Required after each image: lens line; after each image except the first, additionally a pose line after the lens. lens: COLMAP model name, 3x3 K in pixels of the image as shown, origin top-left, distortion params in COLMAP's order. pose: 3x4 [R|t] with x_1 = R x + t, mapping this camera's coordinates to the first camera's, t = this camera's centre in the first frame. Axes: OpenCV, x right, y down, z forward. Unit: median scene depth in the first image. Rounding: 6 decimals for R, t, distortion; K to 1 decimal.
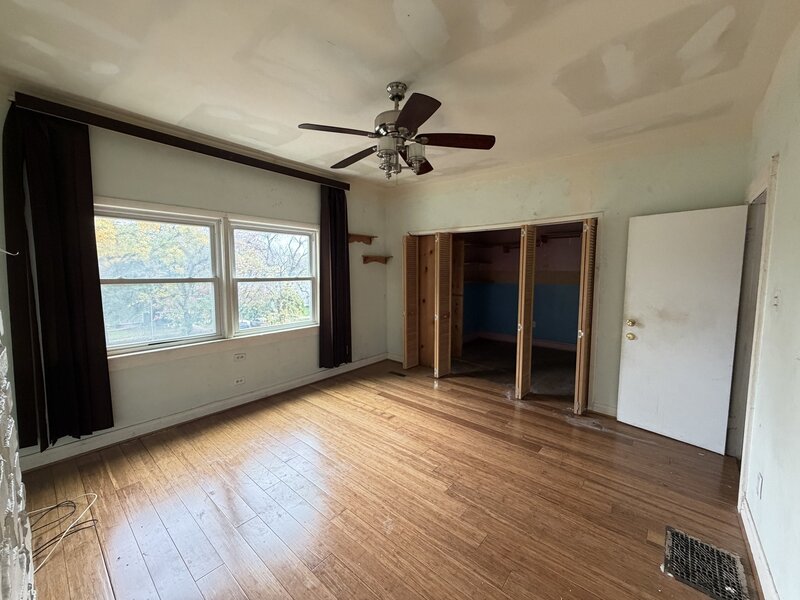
lens RADIAL K [[320.5, 0, 396.1], [0, 320.5, 298.4], [0, 0, 1]] dist [0.001601, -0.000241]
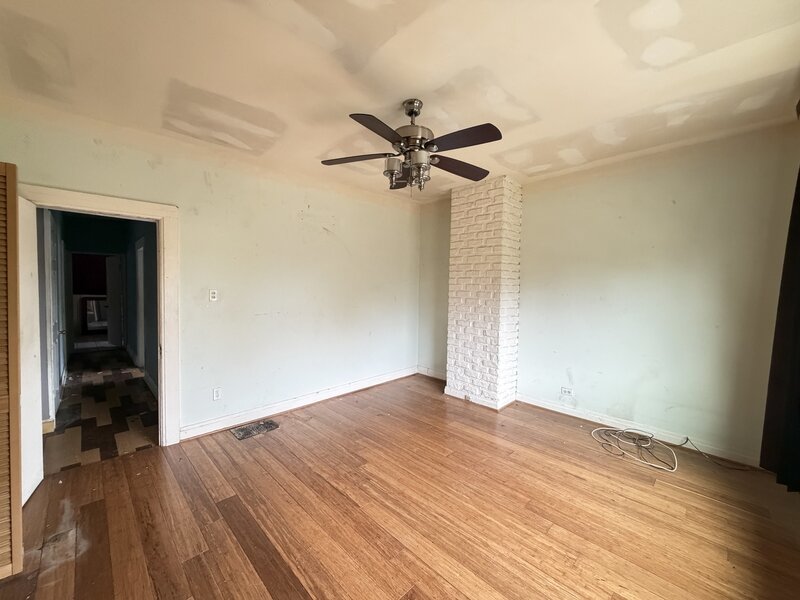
lens RADIAL K [[320.5, 0, 396.4], [0, 320.5, 299.2], [0, 0, 1]] dist [0.001601, -0.000241]
pose [[-0.996045, -0.020120, 0.086545, -0.033146], [-0.009303, 0.992286, 0.123618, -0.117044], [-0.088365, 0.122324, -0.988549, 1.531979]]
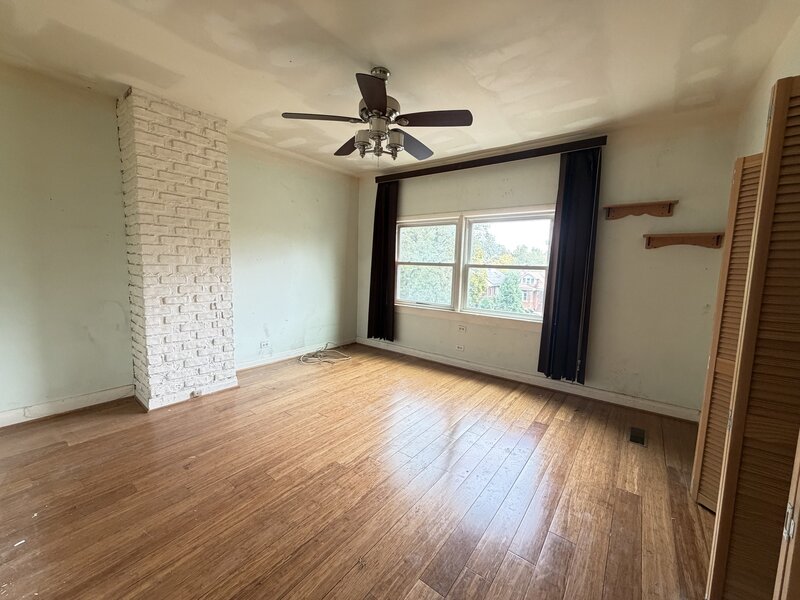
lens RADIAL K [[320.5, 0, 400.6], [0, 320.5, 298.6], [0, 0, 1]] dist [0.001601, -0.000241]
pose [[0.060811, 0.107401, -0.992354, 0.820441], [-0.113247, 0.988517, 0.100046, -0.030574], [0.991704, 0.106297, 0.072276, 0.779948]]
